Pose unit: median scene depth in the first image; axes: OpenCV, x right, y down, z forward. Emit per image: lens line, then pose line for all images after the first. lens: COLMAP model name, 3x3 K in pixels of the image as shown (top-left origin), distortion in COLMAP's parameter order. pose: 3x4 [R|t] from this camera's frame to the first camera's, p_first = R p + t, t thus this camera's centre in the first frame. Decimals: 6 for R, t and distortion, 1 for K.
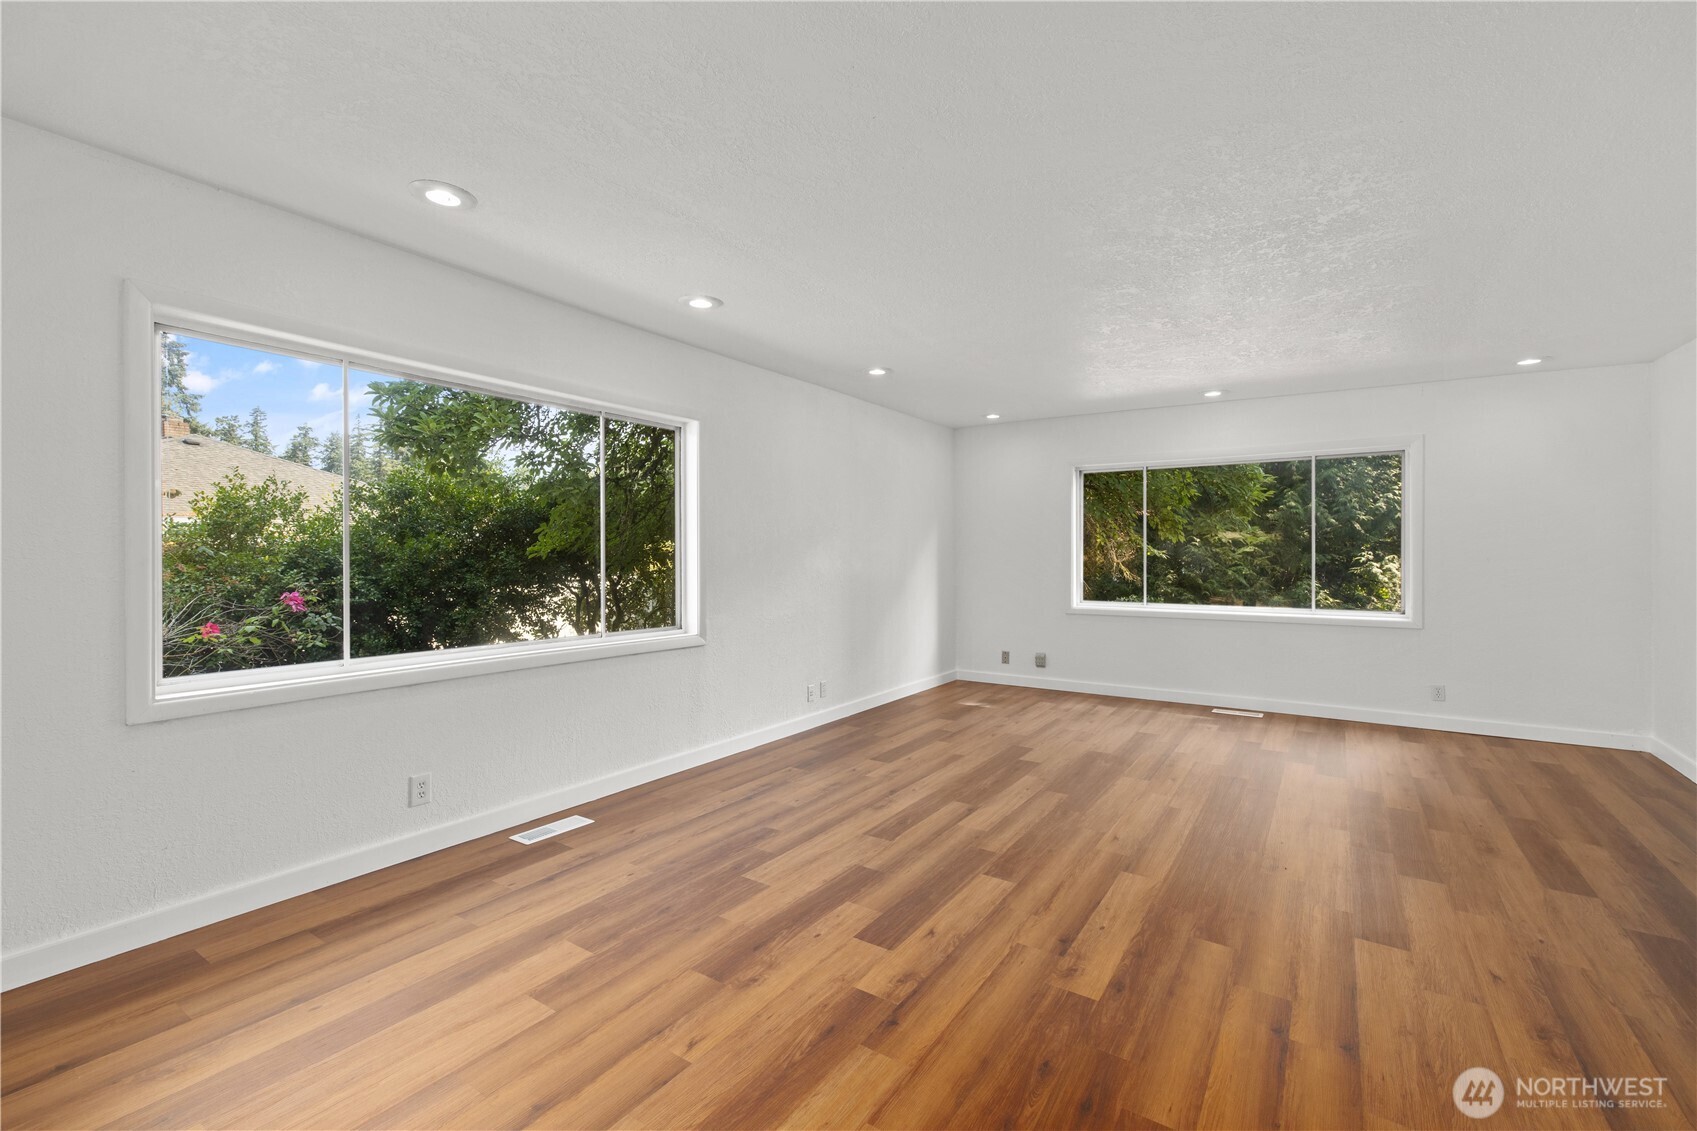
lens RADIAL K [[735.3, 0, 846.5], [0, 735.3, 566.6], [0, 0, 1]] dist [0.004929, -0.000200]
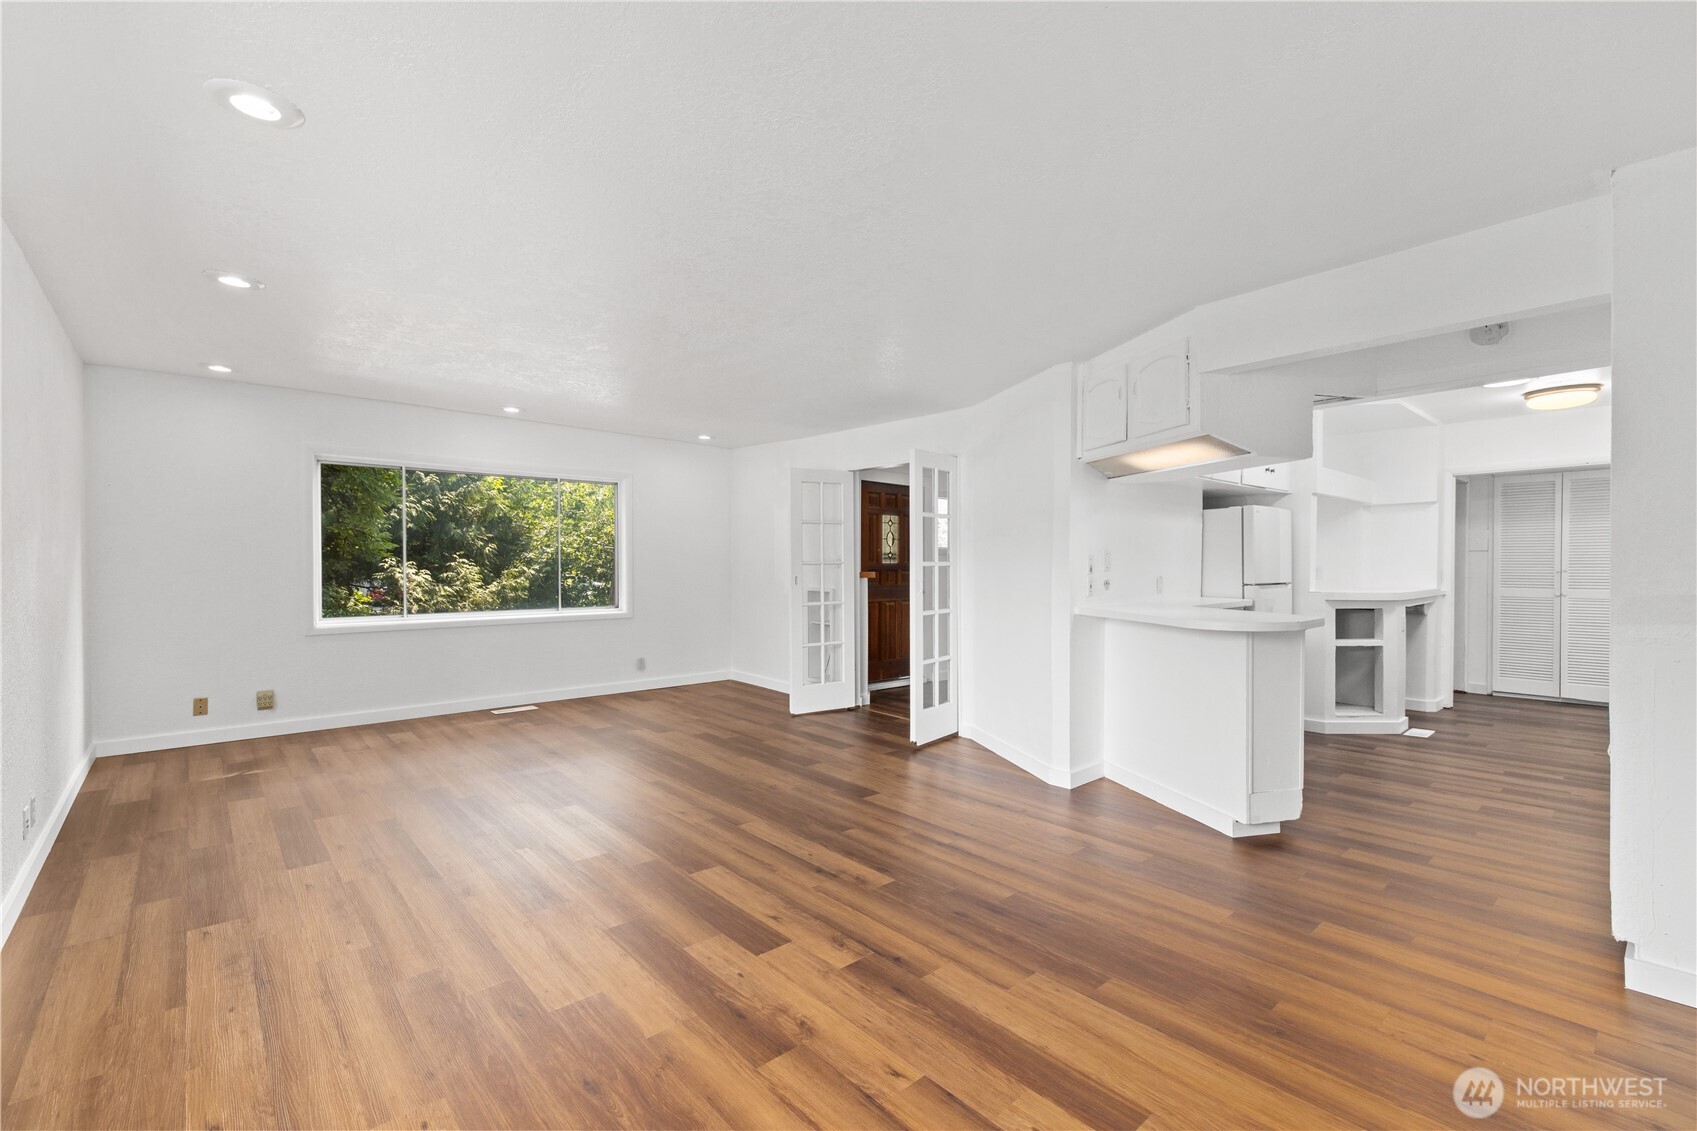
lens RADIAL K [[735.3, 0, 837.2], [0, 735.3, 559.3], [0, 0, 1]] dist [0.004929, -0.000200]
pose [[0.250157, 0.004033, 0.968197, -0.681234], [0.012954, 0.999888, -0.007511, -0.010345], [-0.968119, 0.014421, 0.250076, 0.482450]]
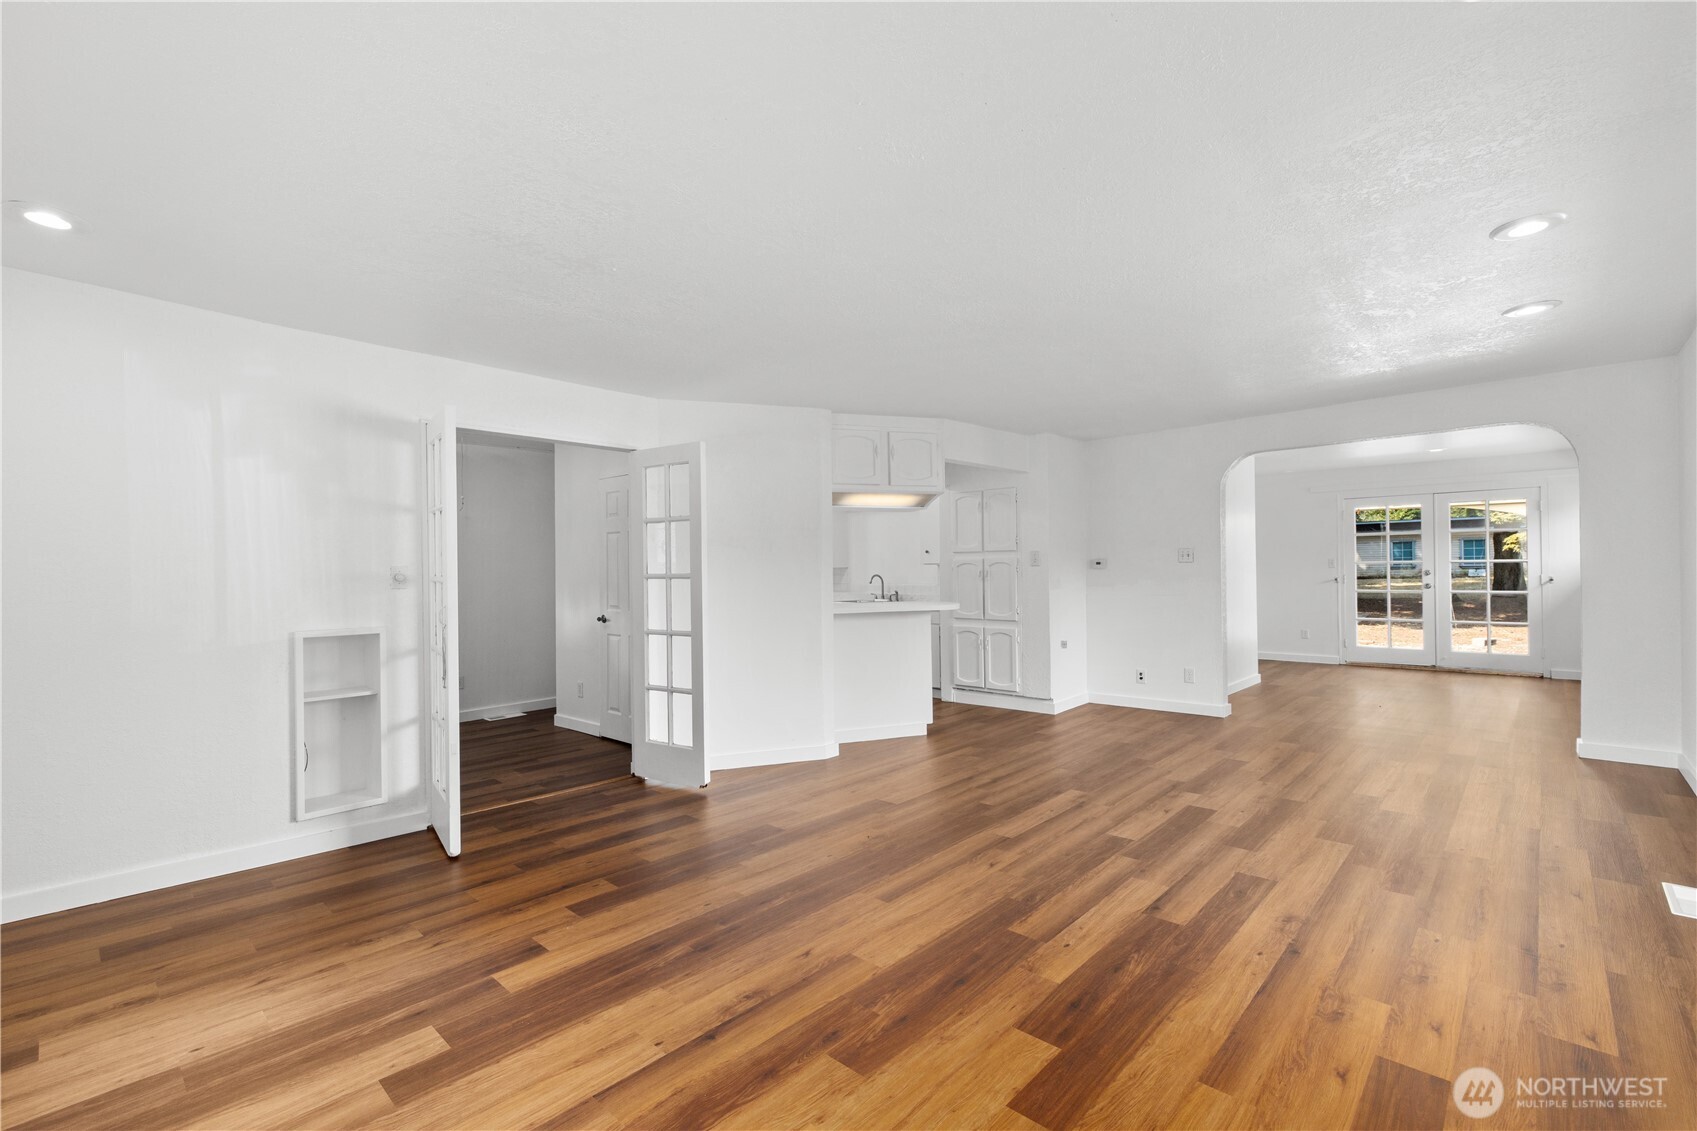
lens RADIAL K [[735.3, 0, 859.0], [0, 735.3, 569.0], [0, 0, 1]] dist [0.004929, -0.000200]
pose [[-0.988431, 0.014514, 0.150974, 0.390418], [0.016595, 0.999784, 0.012535, -0.034661], [-0.150759, 0.014895, -0.988458, 1.992522]]
